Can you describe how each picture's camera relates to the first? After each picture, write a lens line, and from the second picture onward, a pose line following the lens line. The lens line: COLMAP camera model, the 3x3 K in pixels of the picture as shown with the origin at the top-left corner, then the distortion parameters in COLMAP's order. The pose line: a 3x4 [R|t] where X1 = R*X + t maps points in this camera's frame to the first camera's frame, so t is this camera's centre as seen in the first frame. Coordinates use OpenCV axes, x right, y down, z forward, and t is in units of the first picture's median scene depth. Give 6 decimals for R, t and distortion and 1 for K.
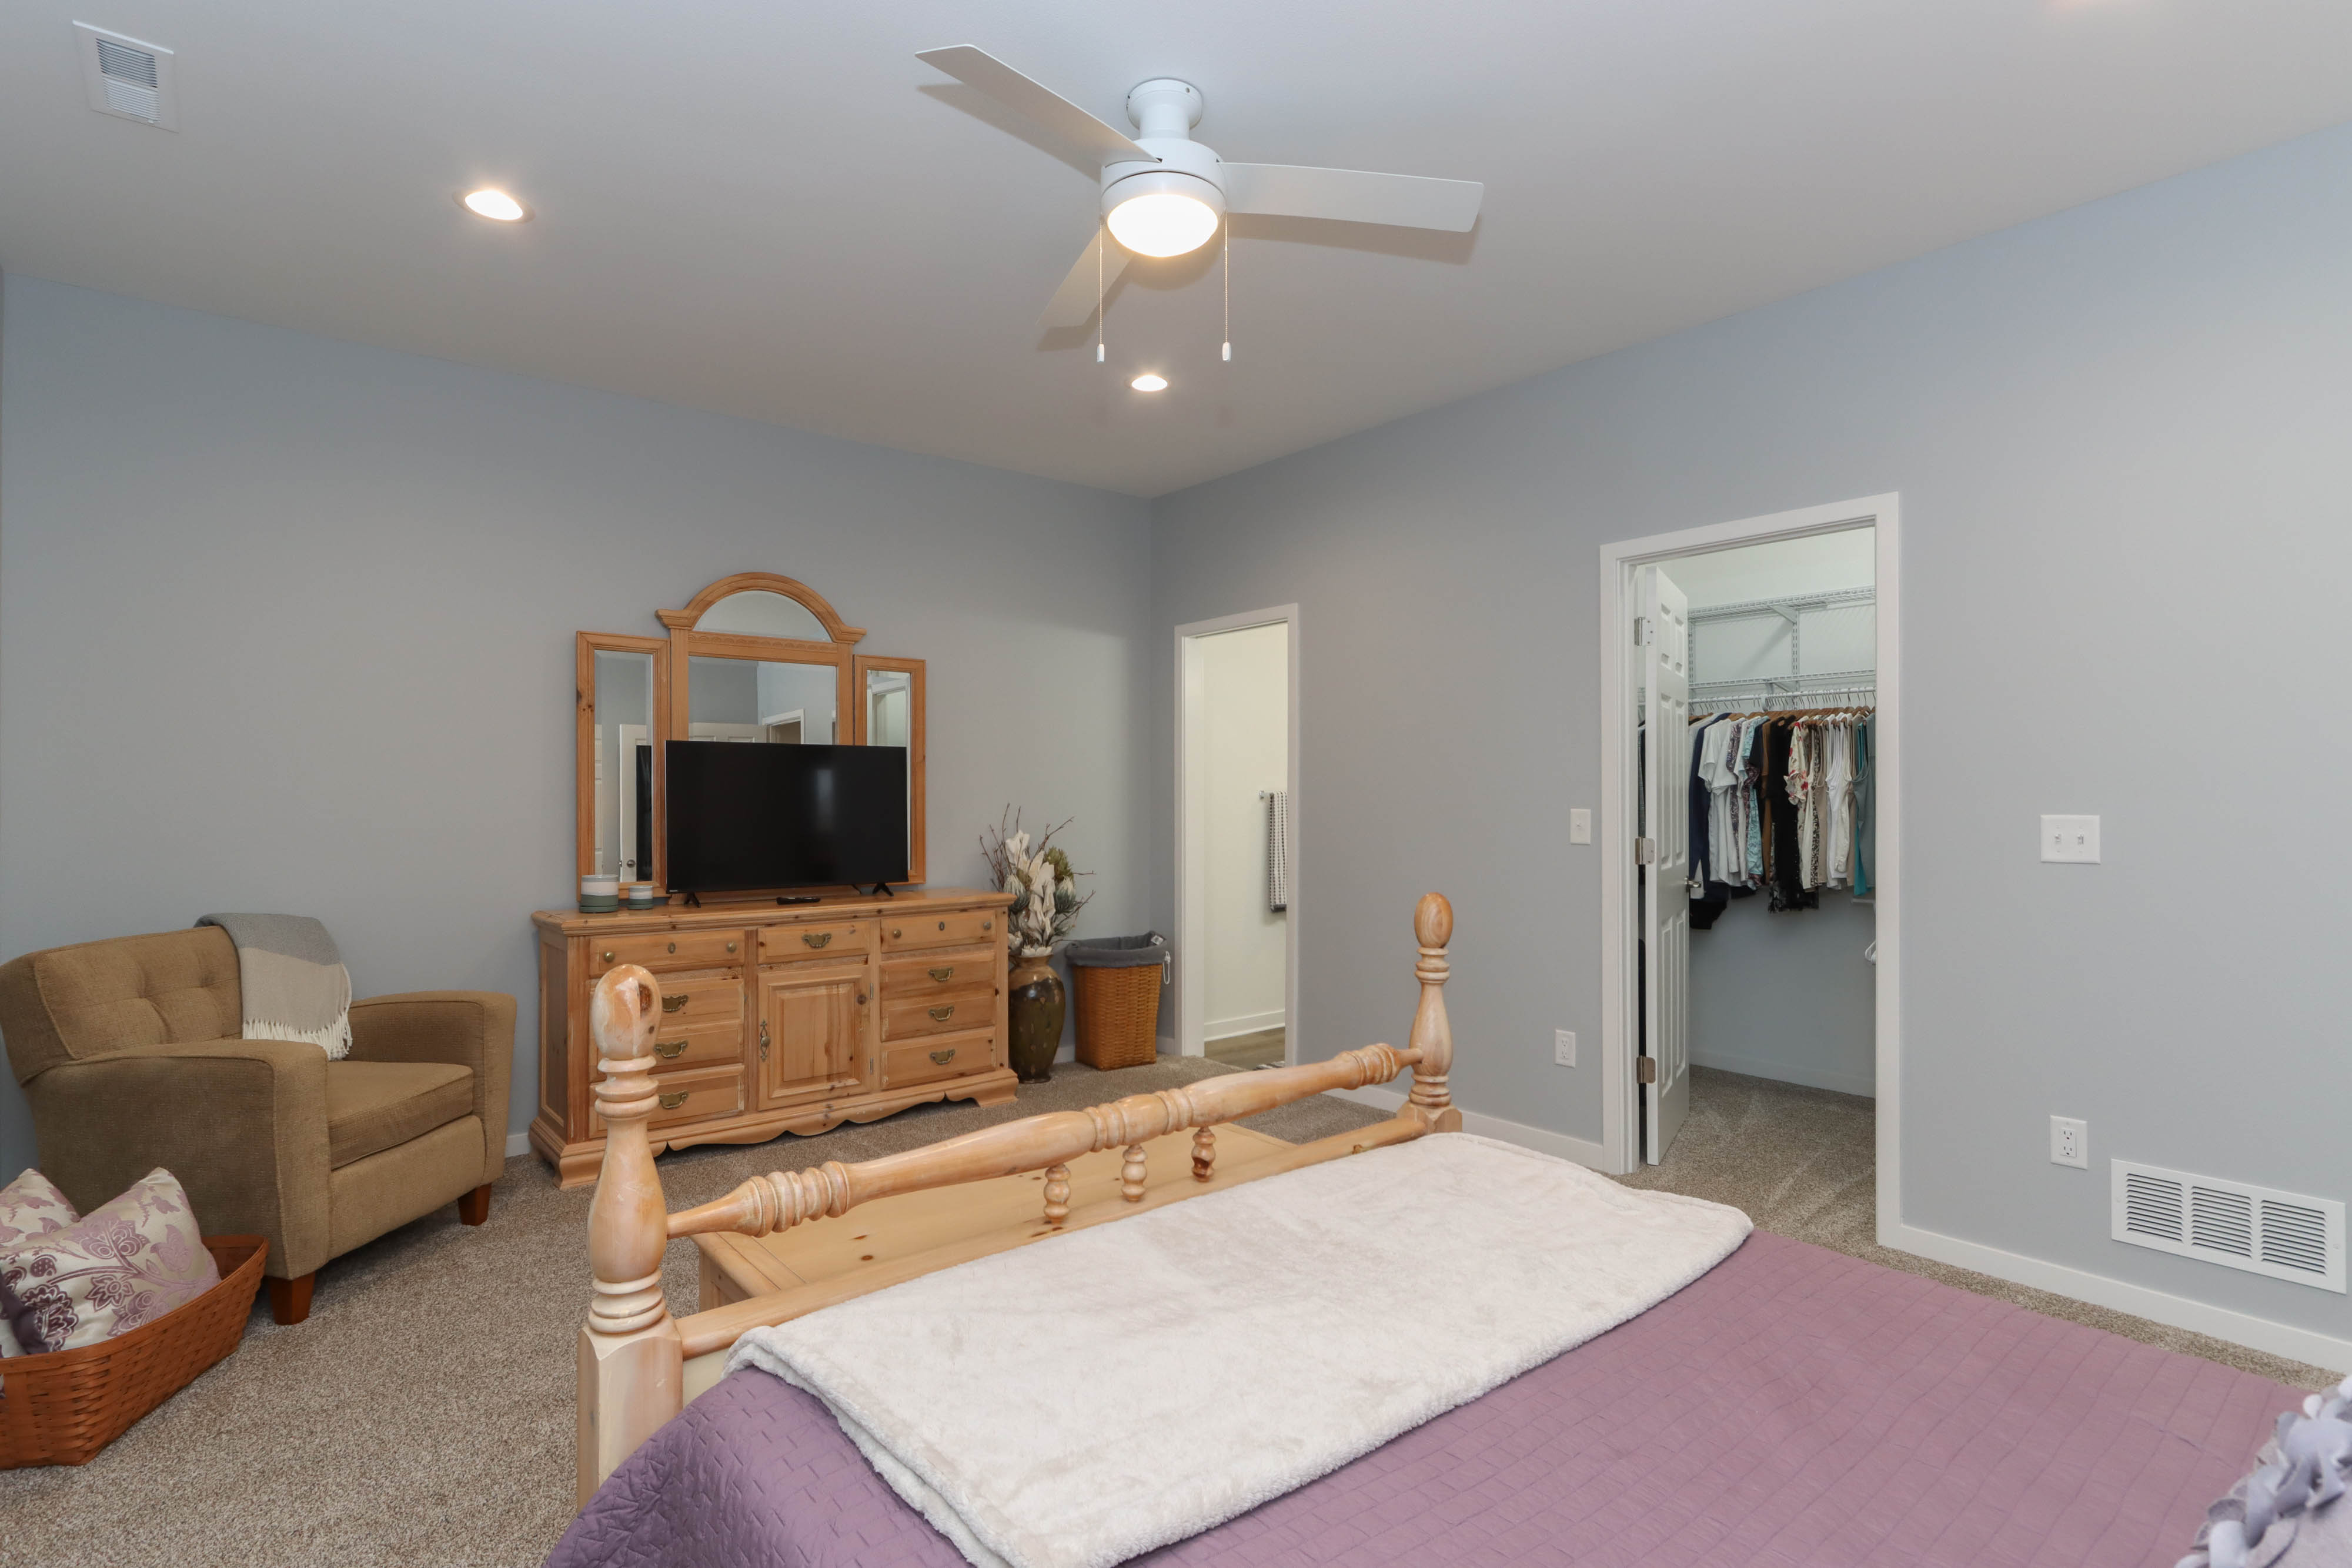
lens RADIAL K [[1180.2, 0, 1176.0], [0, 1180.2, 784.0], [0, 0, 1]] dist [-0.000669, 0.000243]
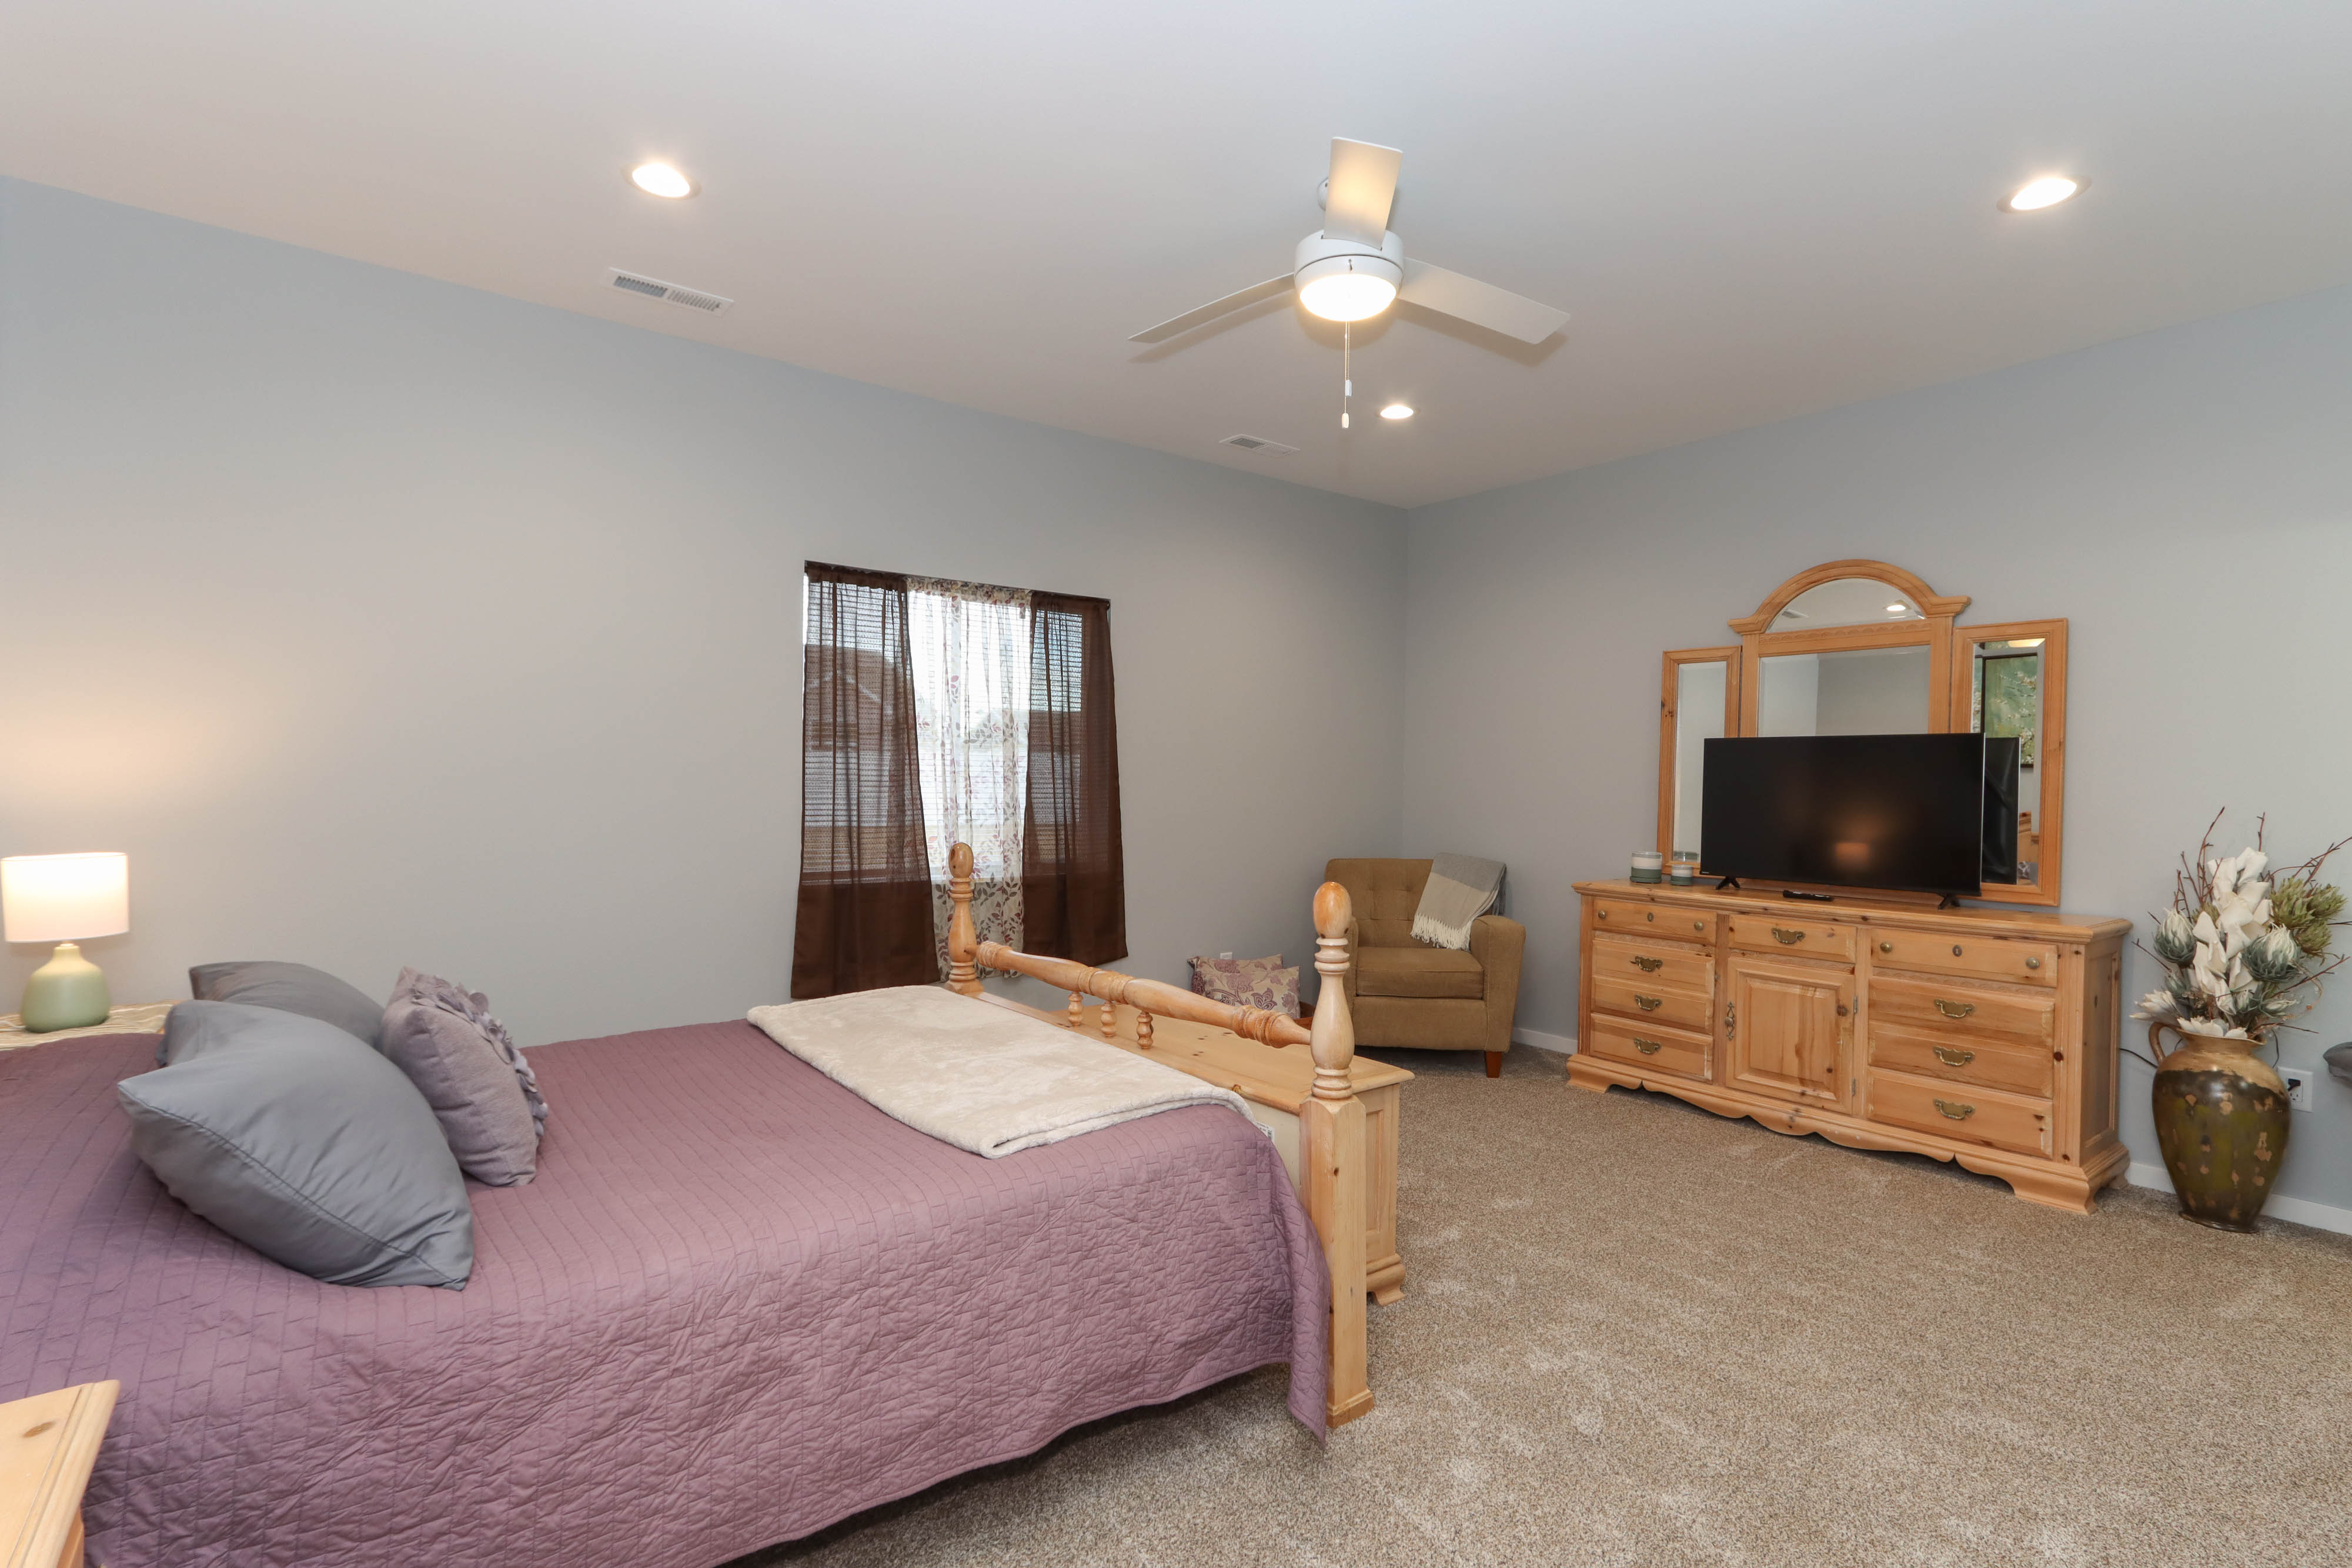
lens RADIAL K [[1143.4, 0, 1176.0], [0, 1143.4, 784.0], [0, 0, 1]] dist [-0.002331, -0.000212]
pose [[-0.050135, 0.004194, -0.998734, 0.657589], [-0.002863, 0.999986, 0.004343, 0.003166], [0.998738, 0.003077, -0.050122, 0.530808]]
